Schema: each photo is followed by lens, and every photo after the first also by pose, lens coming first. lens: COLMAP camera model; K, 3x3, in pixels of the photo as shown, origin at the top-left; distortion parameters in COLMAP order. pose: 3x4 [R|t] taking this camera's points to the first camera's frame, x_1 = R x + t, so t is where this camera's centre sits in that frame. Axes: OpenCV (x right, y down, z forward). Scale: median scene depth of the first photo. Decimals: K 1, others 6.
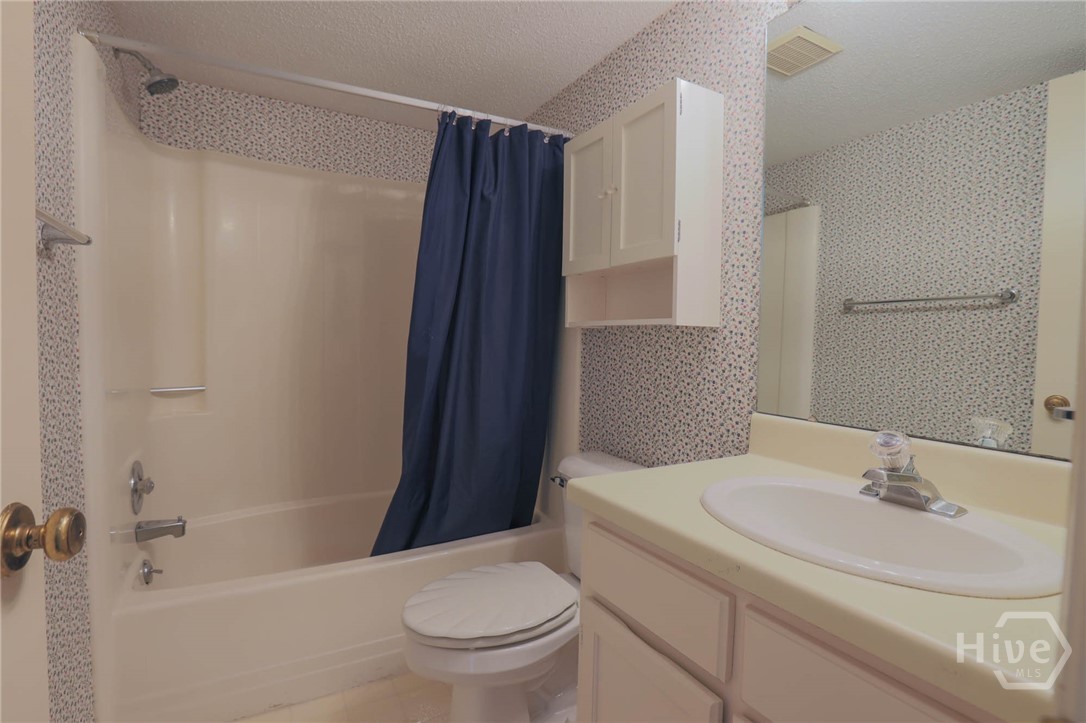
lens RADIAL K [[529.2, 0, 570.7], [0, 529.2, 362.5], [0, 0, 1]] dist [-0.053893, 0.013823]
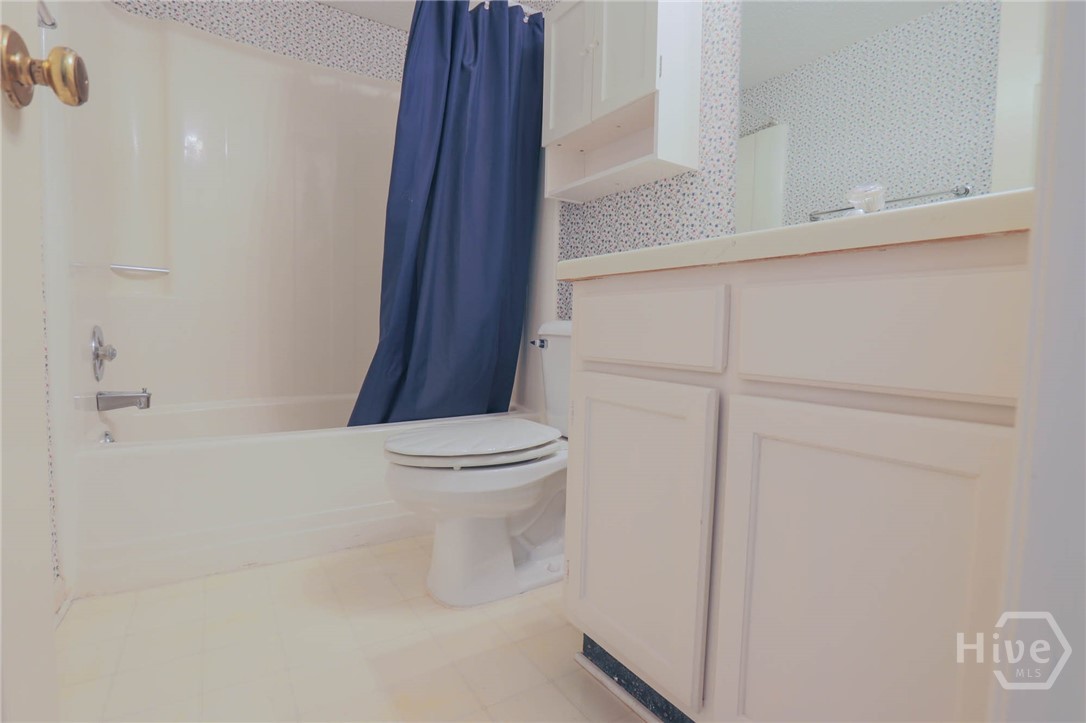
lens RADIAL K [[529.2, 0, 571.0], [0, 529.2, 378.3], [0, 0, 1]] dist [-0.053893, 0.013823]
pose [[0.997678, 0.001361, 0.068091, -0.028043], [-0.003151, 0.999652, 0.026197, 0.250661], [-0.068032, -0.026351, 0.997335, -0.013306]]
